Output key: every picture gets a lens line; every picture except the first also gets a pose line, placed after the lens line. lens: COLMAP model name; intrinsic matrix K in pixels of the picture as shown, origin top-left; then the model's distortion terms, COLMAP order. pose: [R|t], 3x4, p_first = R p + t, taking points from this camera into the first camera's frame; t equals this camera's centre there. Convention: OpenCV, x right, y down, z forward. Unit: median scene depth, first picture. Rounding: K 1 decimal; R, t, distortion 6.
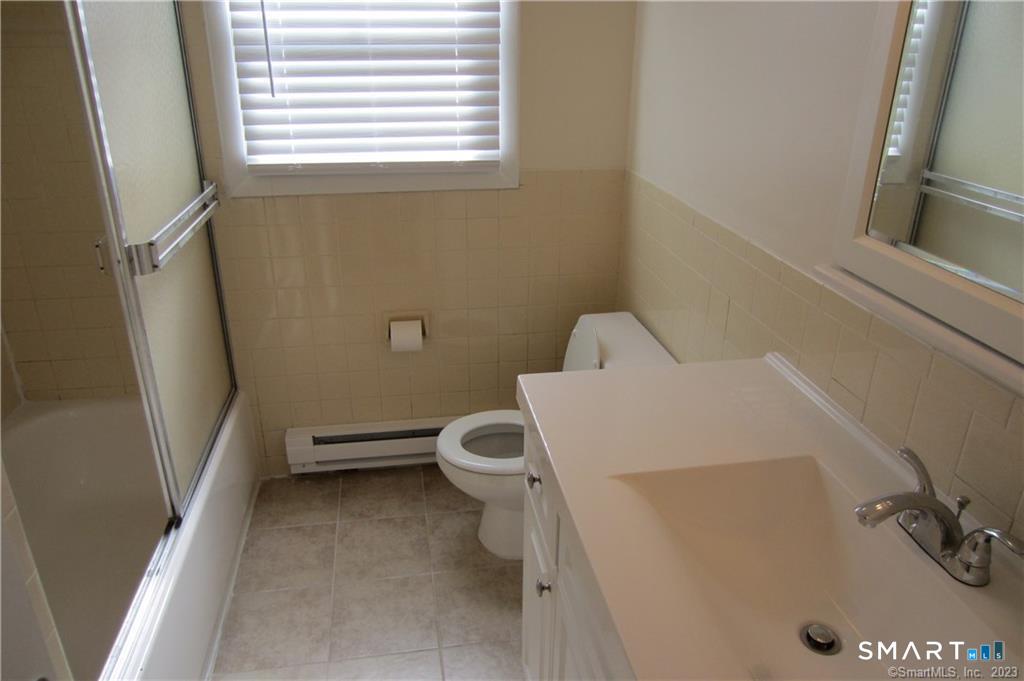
lens RADIAL K [[719.5, 0, 512.0], [0, 719.5, 340.5], [0, 0, 1]] dist [-0.031524, 0.008651]
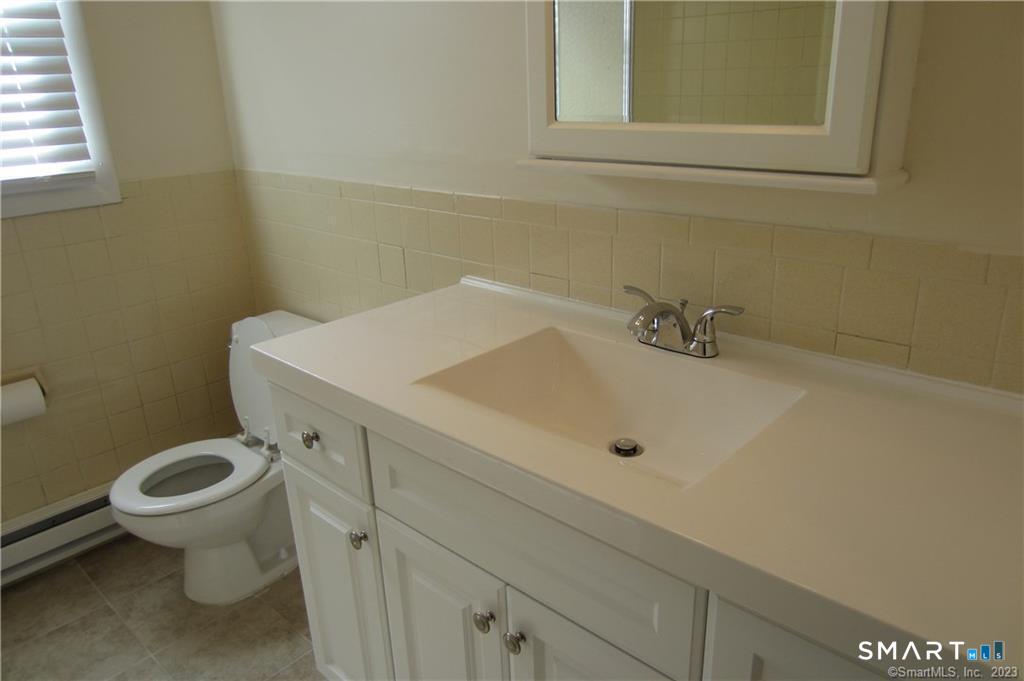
lens RADIAL K [[719.5, 0, 512.0], [0, 719.5, 340.5], [0, 0, 1]] dist [-0.031524, 0.008651]
pose [[0.793409, -0.240303, 0.559247, -0.148760], [0.278677, 0.960230, 0.017241, 0.074660], [-0.541149, 0.142170, 0.828822, 0.037440]]
